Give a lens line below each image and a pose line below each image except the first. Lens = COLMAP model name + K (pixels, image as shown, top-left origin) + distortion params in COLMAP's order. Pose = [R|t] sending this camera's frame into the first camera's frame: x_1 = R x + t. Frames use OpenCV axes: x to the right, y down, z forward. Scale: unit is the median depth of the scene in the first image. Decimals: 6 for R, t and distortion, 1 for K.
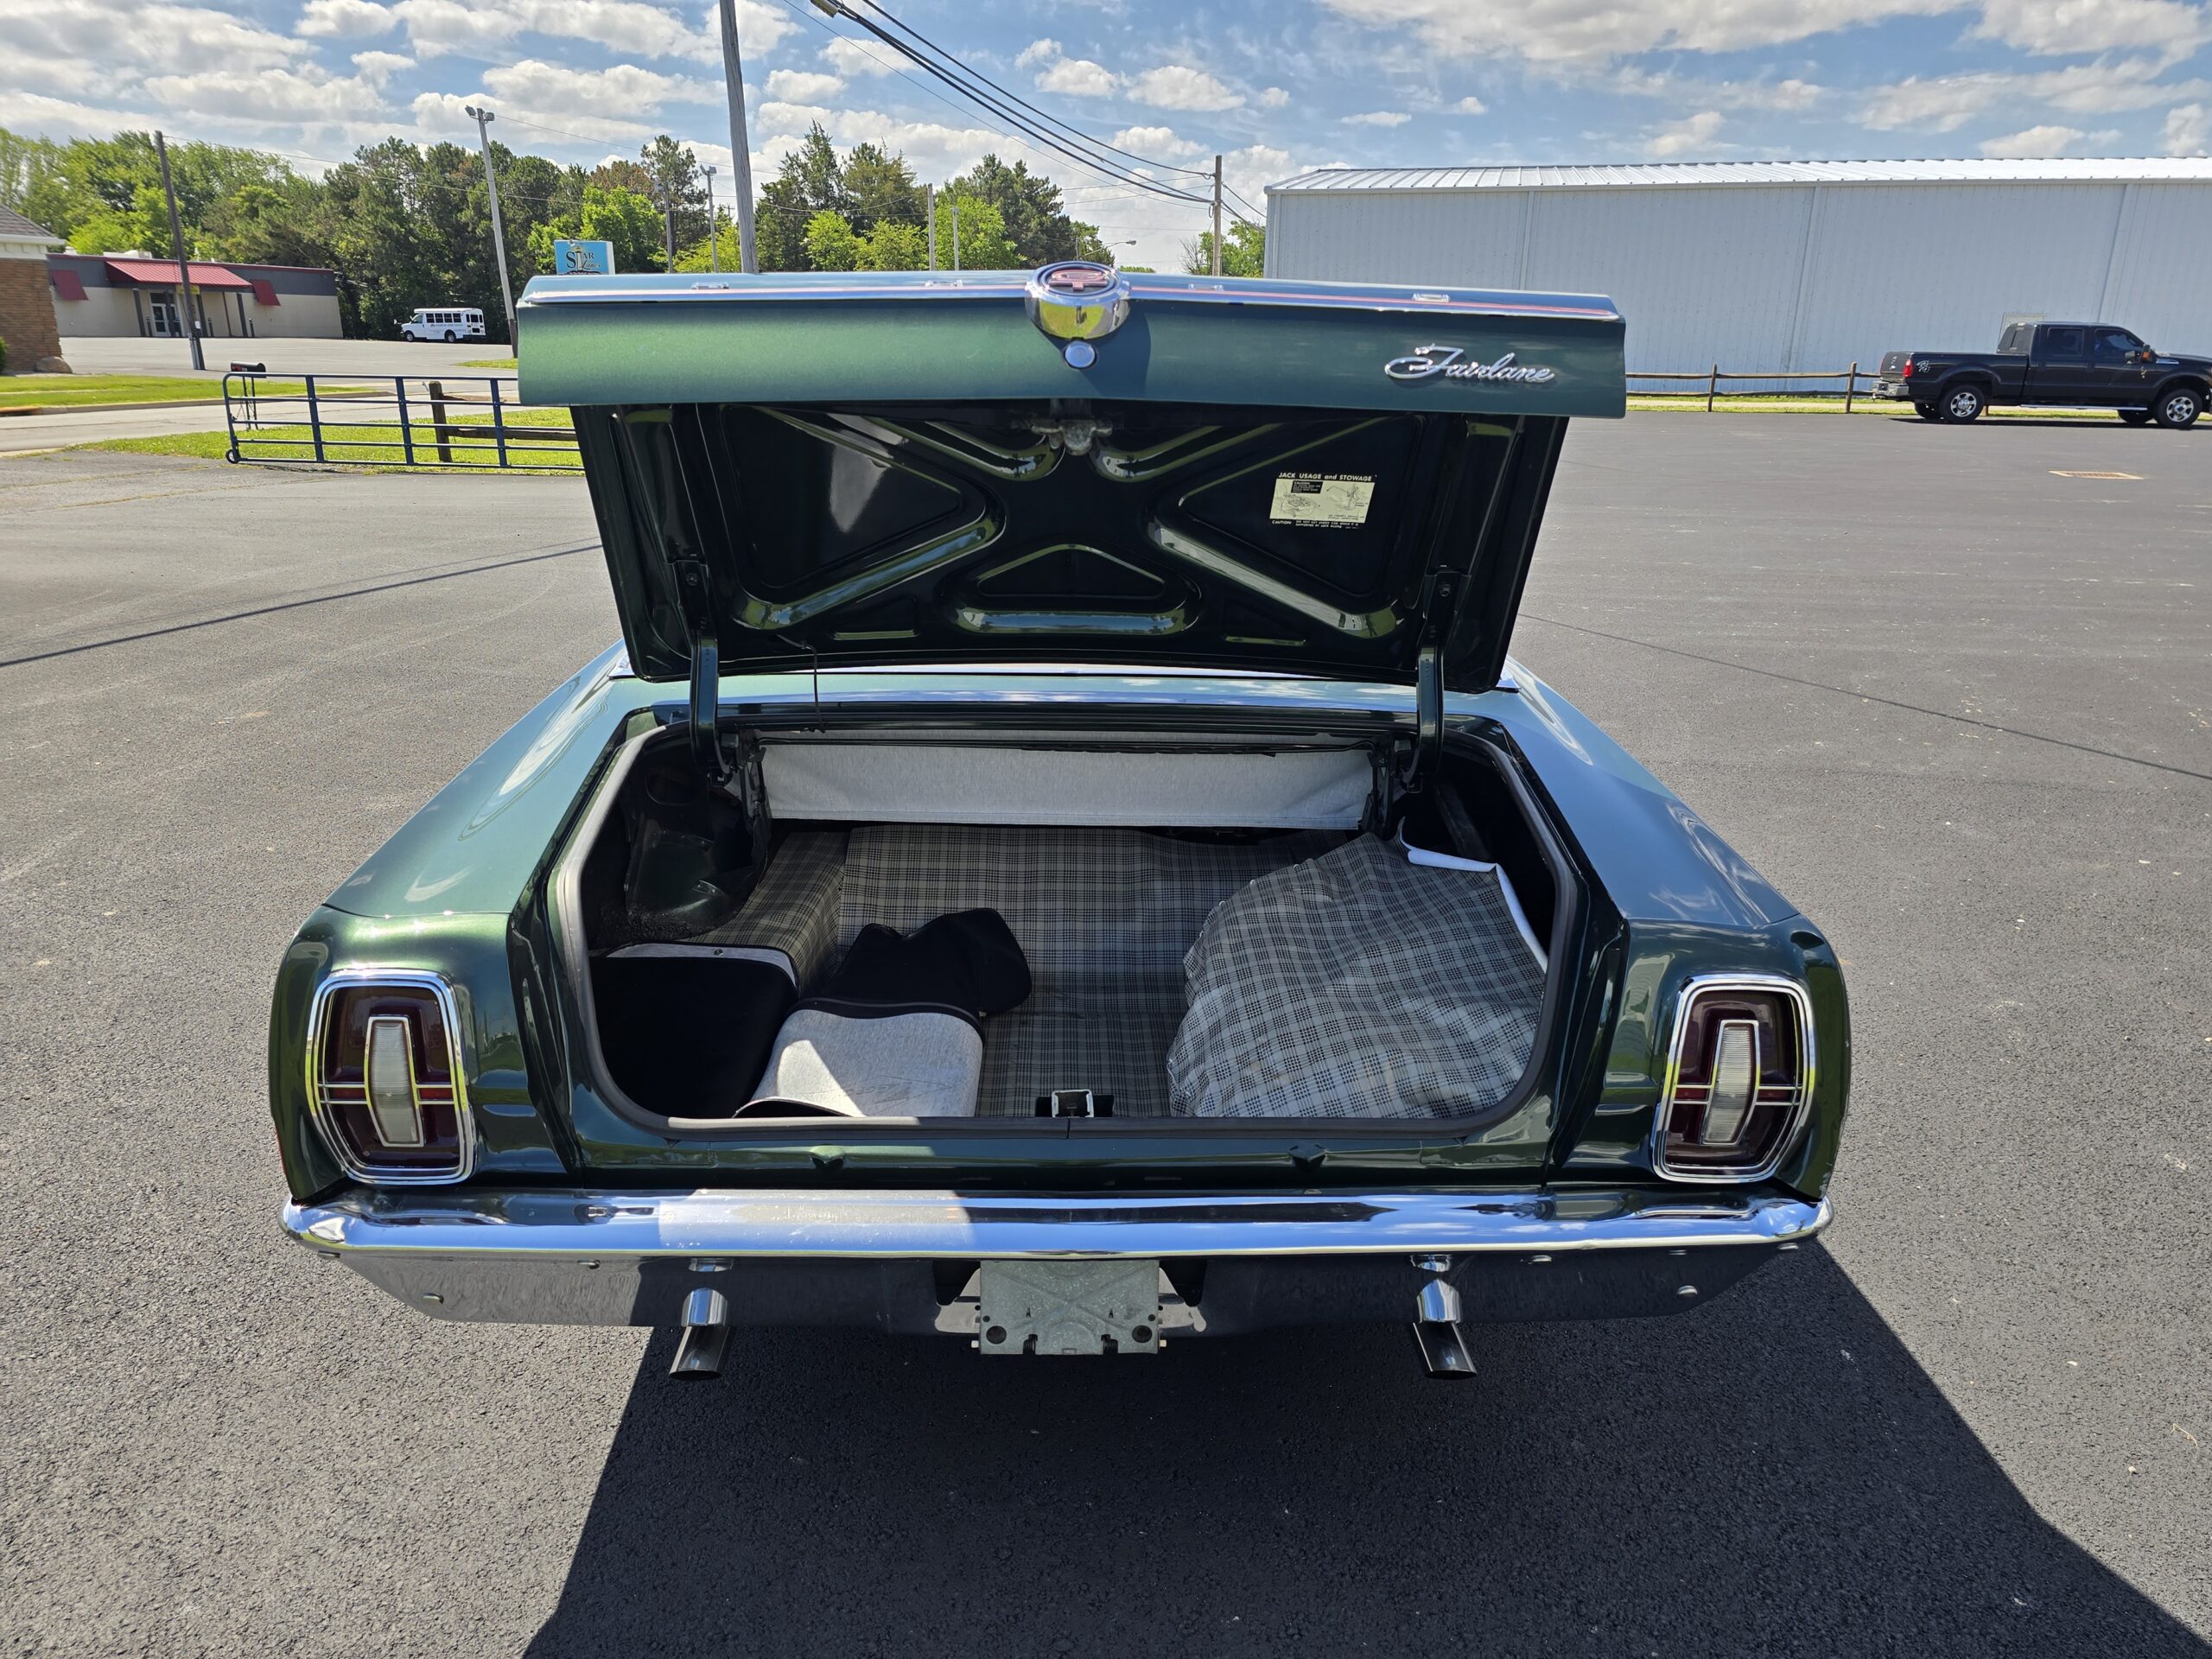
lens RADIAL K [[1509.1, 0, 1102.0], [0, 1509.1, 832.5], [0, 0, 1]] dist [0.050481, -0.045901]
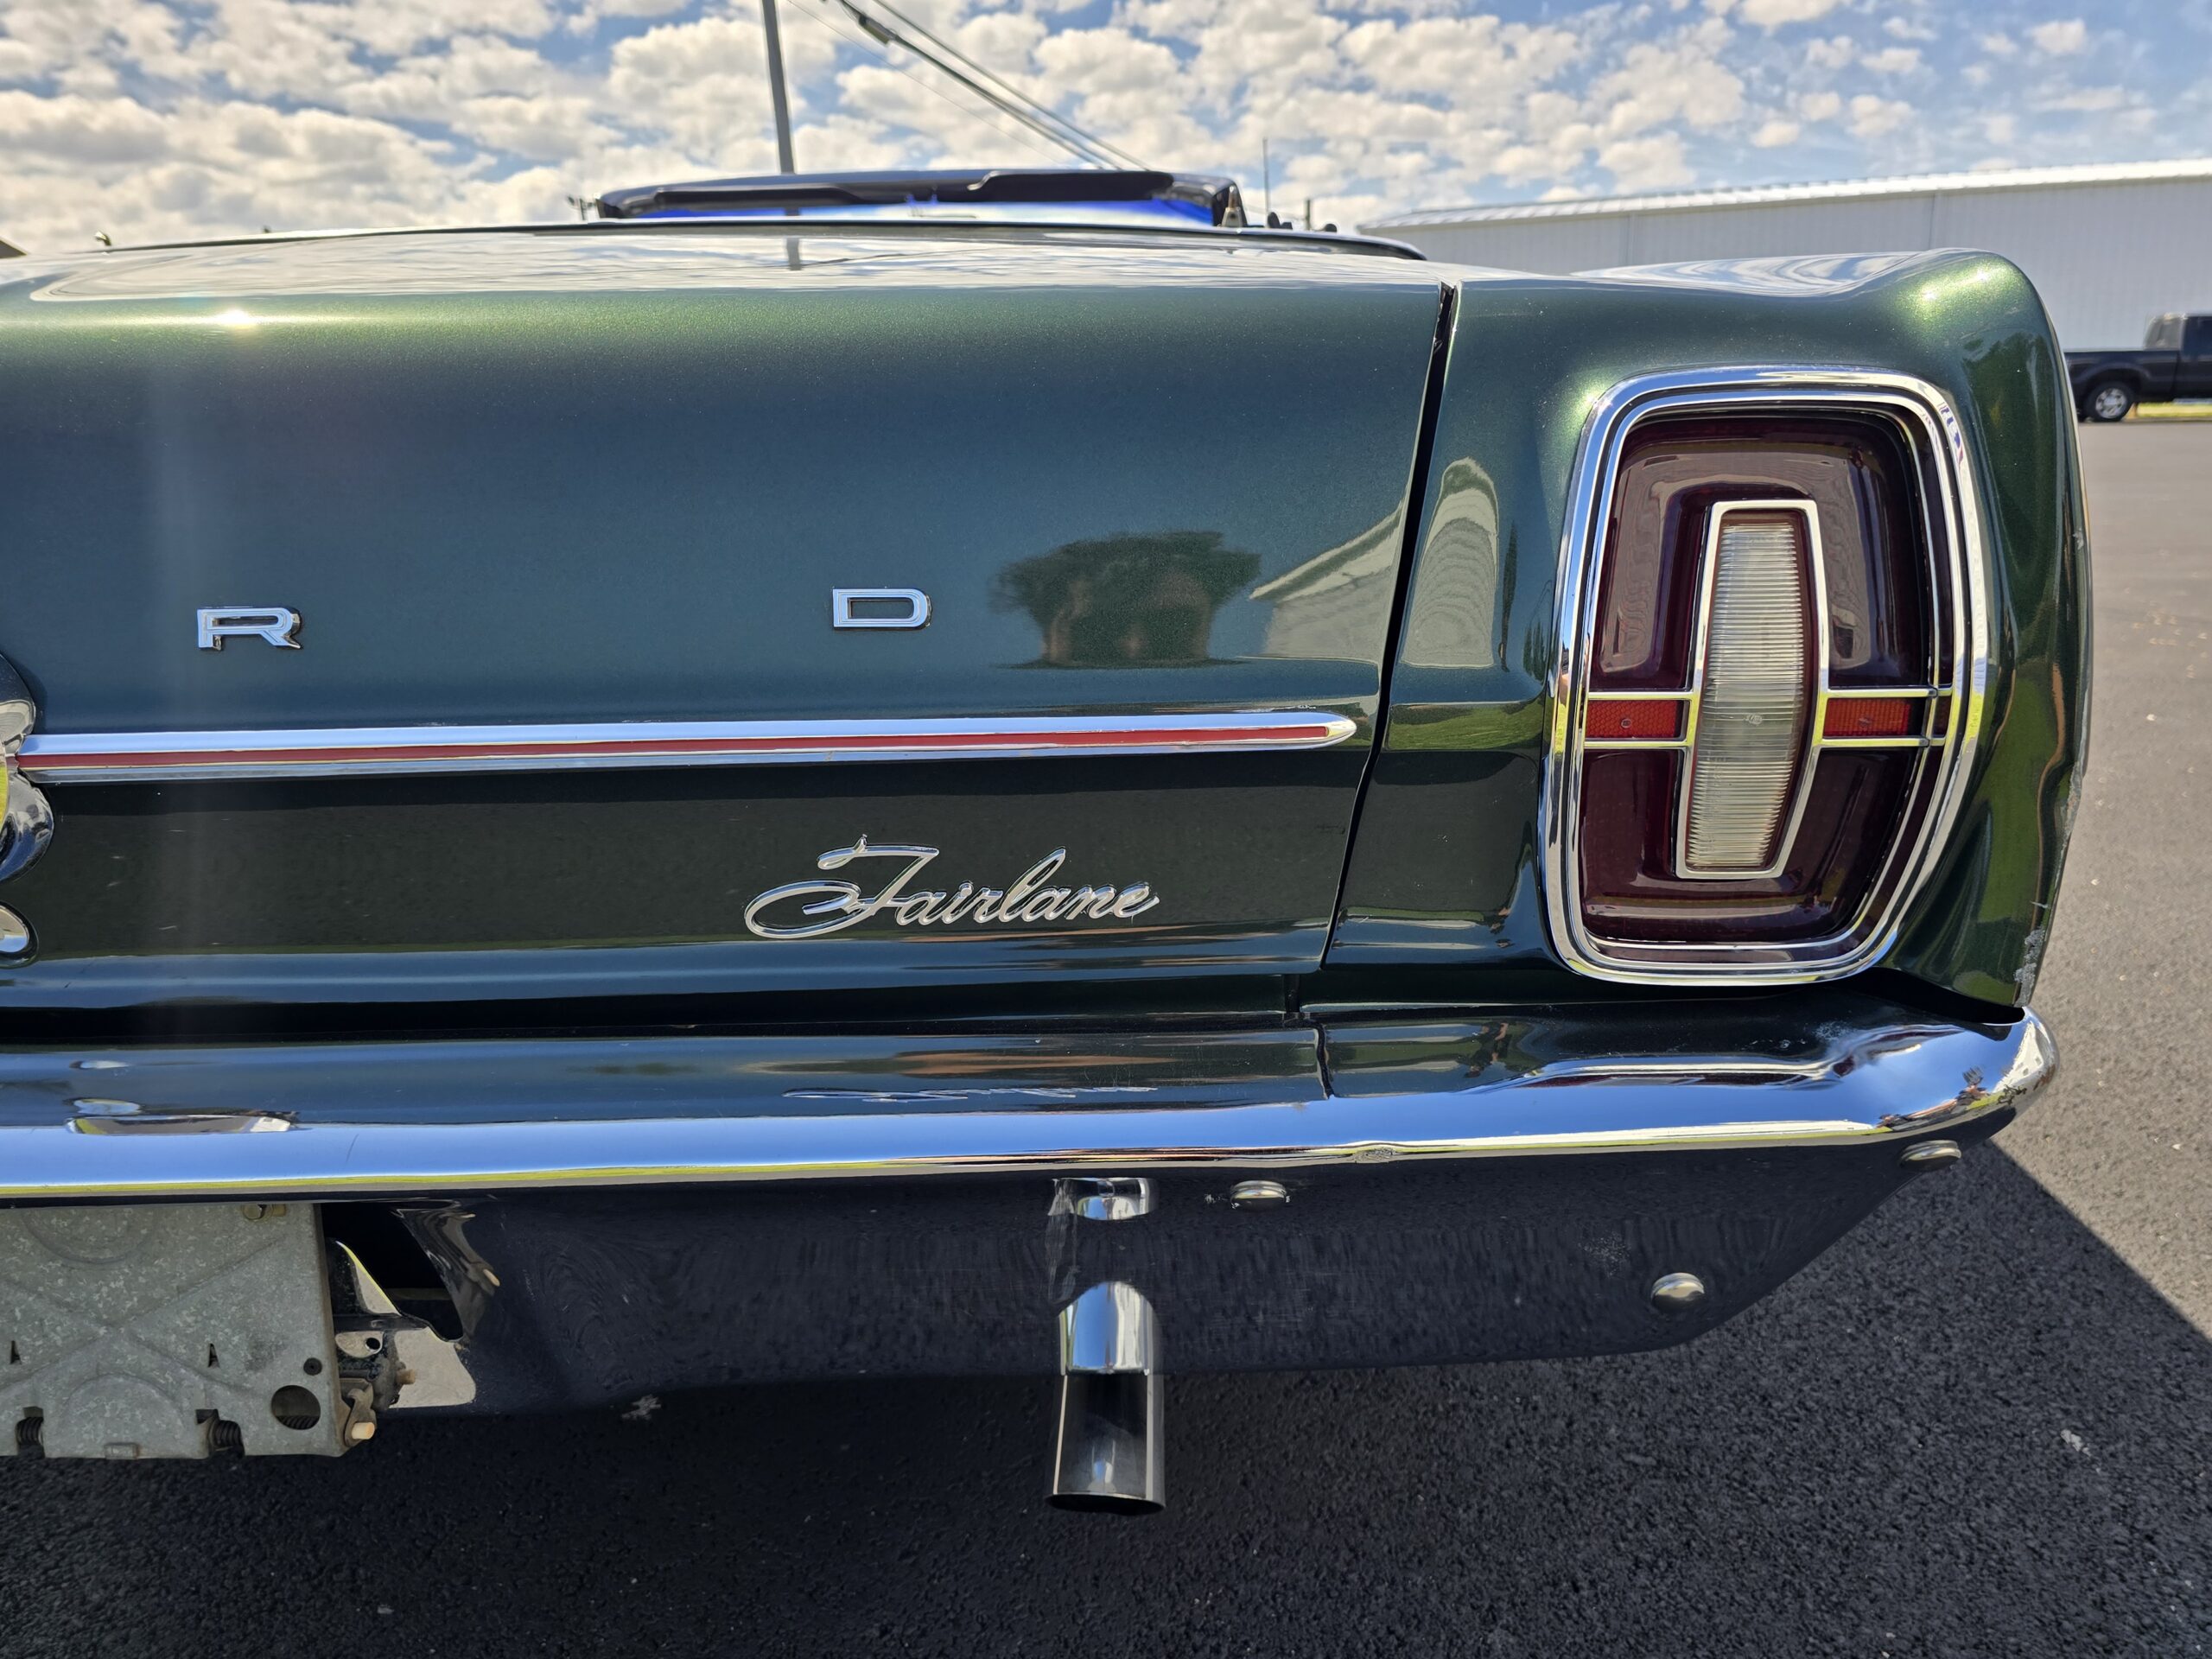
lens RADIAL K [[1523.1, 0, 1135.8], [0, 1523.1, 841.5], [0, 0, 1]] dist [0.047215, -0.051321]
pose [[0.997922, -0.026968, -0.058515, 0.230221], [0.024456, 0.998766, -0.043216, 0.171165], [0.059608, 0.041695, 0.997351, 0.503172]]
